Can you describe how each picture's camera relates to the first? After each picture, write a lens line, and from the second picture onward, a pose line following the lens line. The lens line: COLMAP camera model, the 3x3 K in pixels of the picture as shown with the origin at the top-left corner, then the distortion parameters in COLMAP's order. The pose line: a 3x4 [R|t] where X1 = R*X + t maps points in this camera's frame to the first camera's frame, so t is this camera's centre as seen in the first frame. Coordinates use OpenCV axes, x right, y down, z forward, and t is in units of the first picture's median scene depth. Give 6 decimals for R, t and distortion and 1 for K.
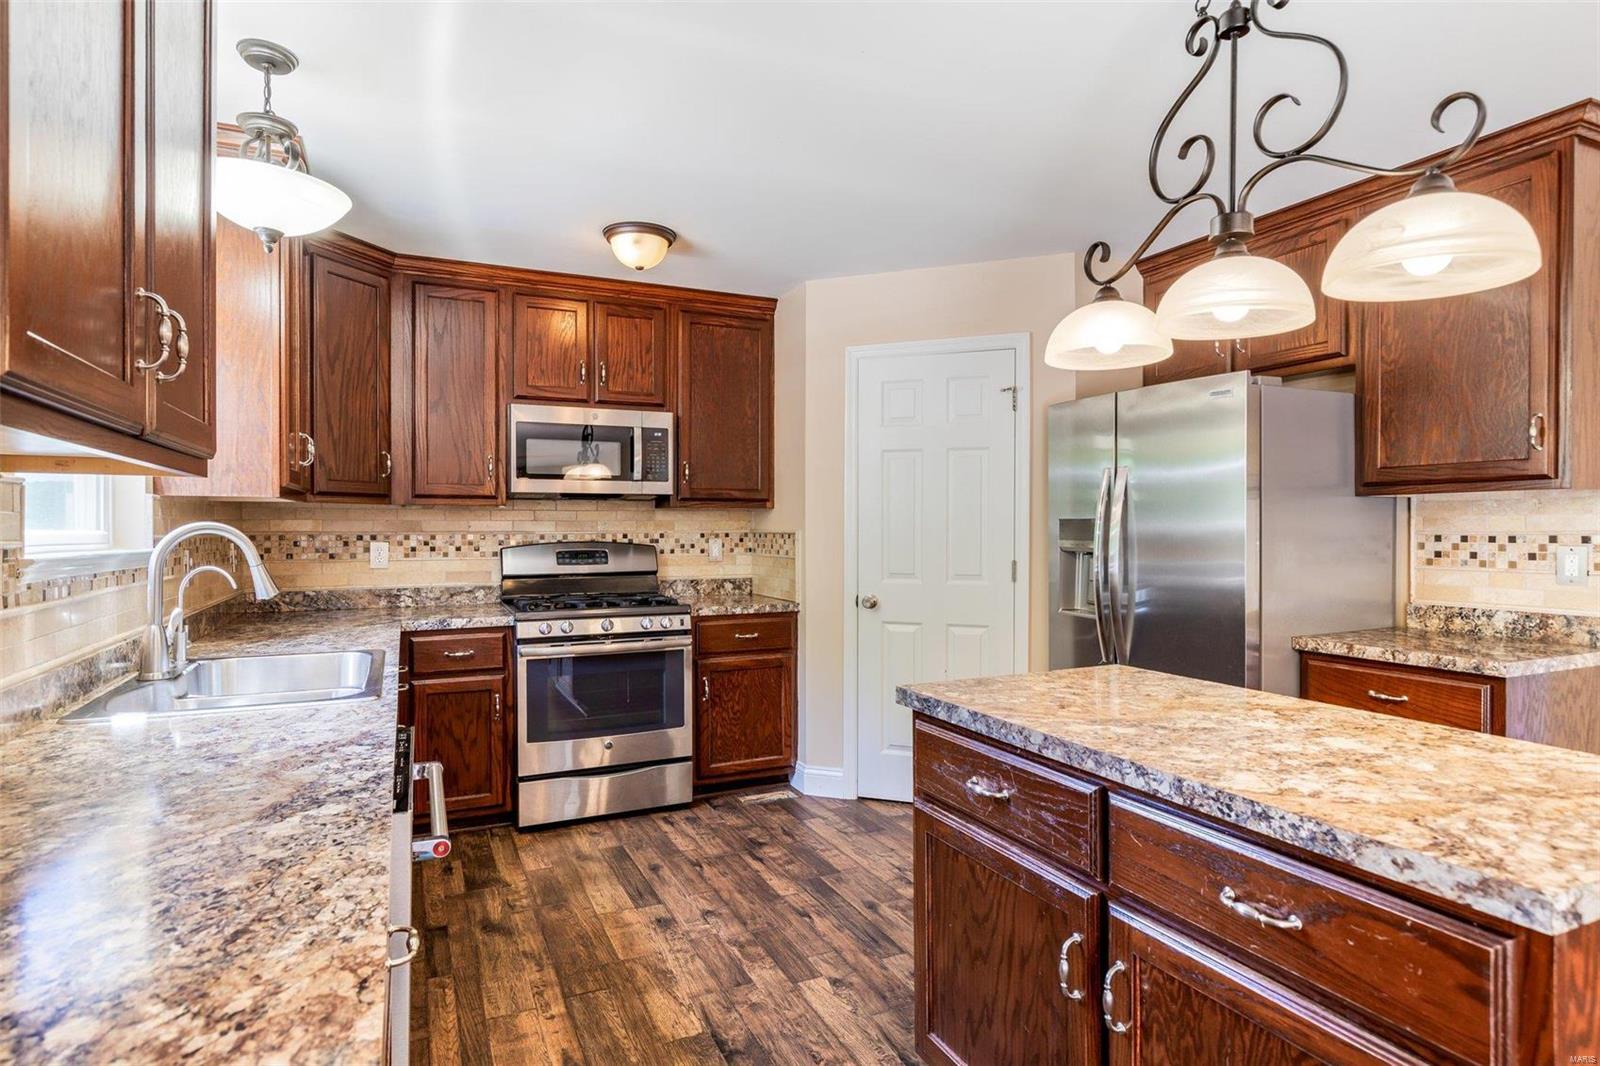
lens RADIAL K [[856.6, 0, 793.0], [0, 856.6, 535.5], [0, 0, 1]] dist [0.001110, -0.000908]
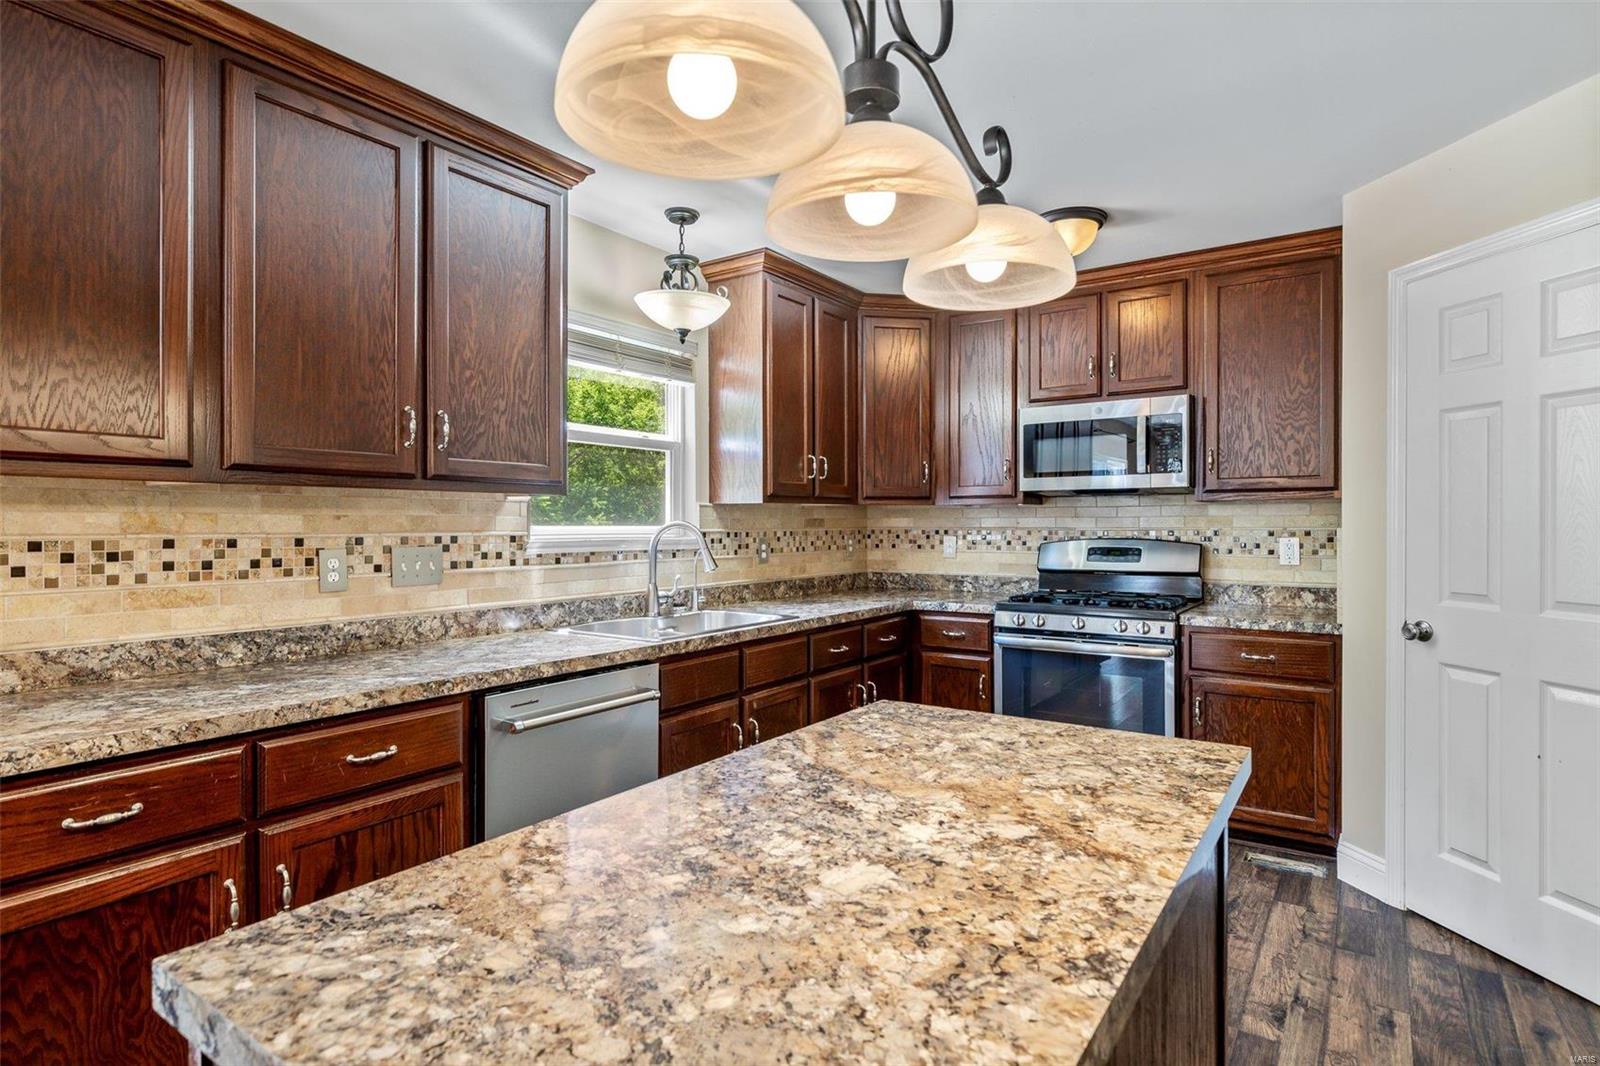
lens RADIAL K [[815.3, 0, 804.9], [0, 815.3, 529.5], [0, 0, 1]] dist [-0.001379, 0.000443]
pose [[0.514315, 0.006339, -0.857578, 0.408372], [-0.007290, 0.999969, 0.003020, -0.003422], [0.857571, 0.004698, 0.514345, 0.242502]]
